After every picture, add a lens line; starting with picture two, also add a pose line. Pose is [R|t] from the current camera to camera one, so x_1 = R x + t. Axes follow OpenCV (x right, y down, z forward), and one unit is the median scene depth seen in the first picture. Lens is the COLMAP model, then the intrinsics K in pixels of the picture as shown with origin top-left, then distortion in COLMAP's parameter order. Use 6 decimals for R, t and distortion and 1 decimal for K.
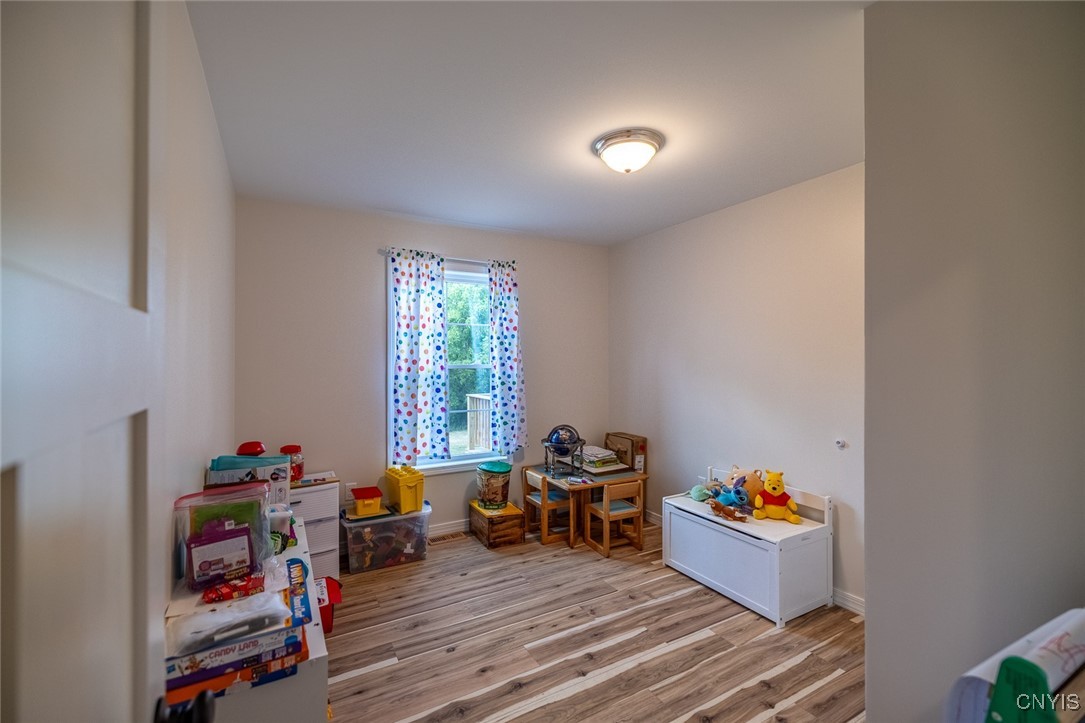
lens RADIAL K [[454.7, 0, 536.6], [0, 454.7, 357.2], [0, 0, 1]] dist [0.000875, -0.000607]
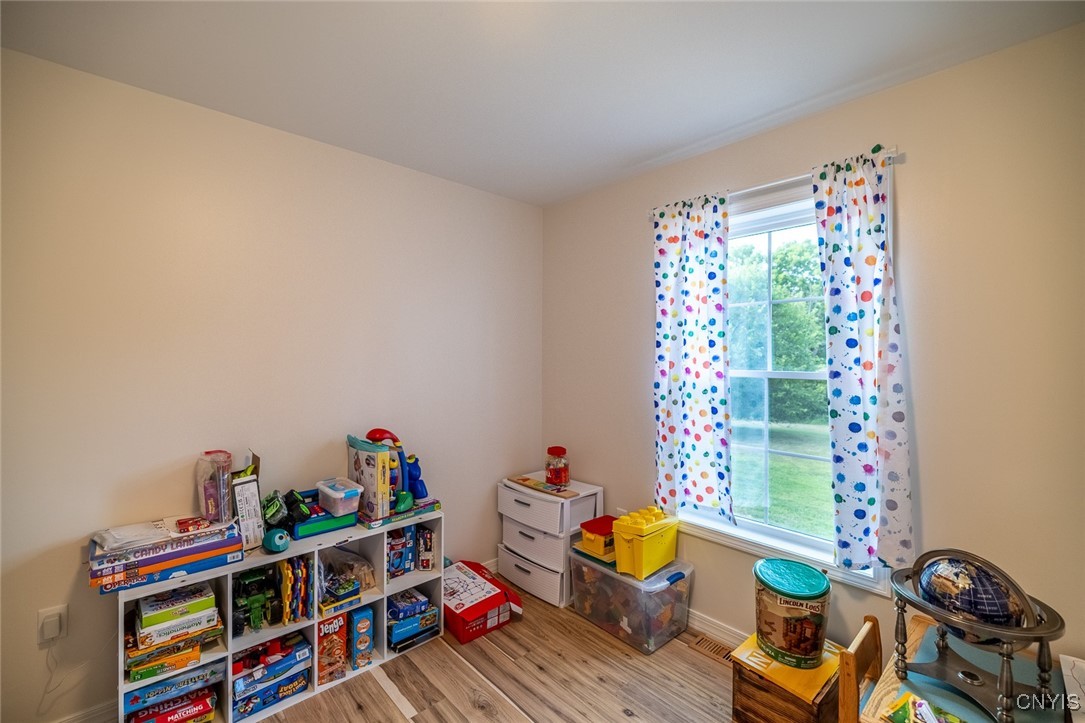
lens RADIAL K [[454.7, 0, 540.4], [0, 454.7, 356.1], [0, 0, 1]] dist [0.000875, -0.000607]
pose [[0.235379, 0.002894, -0.971899, 0.334193], [-0.009254, 0.999957, 0.000736, -0.000490], [0.971860, 0.008821, 0.235396, 0.610314]]
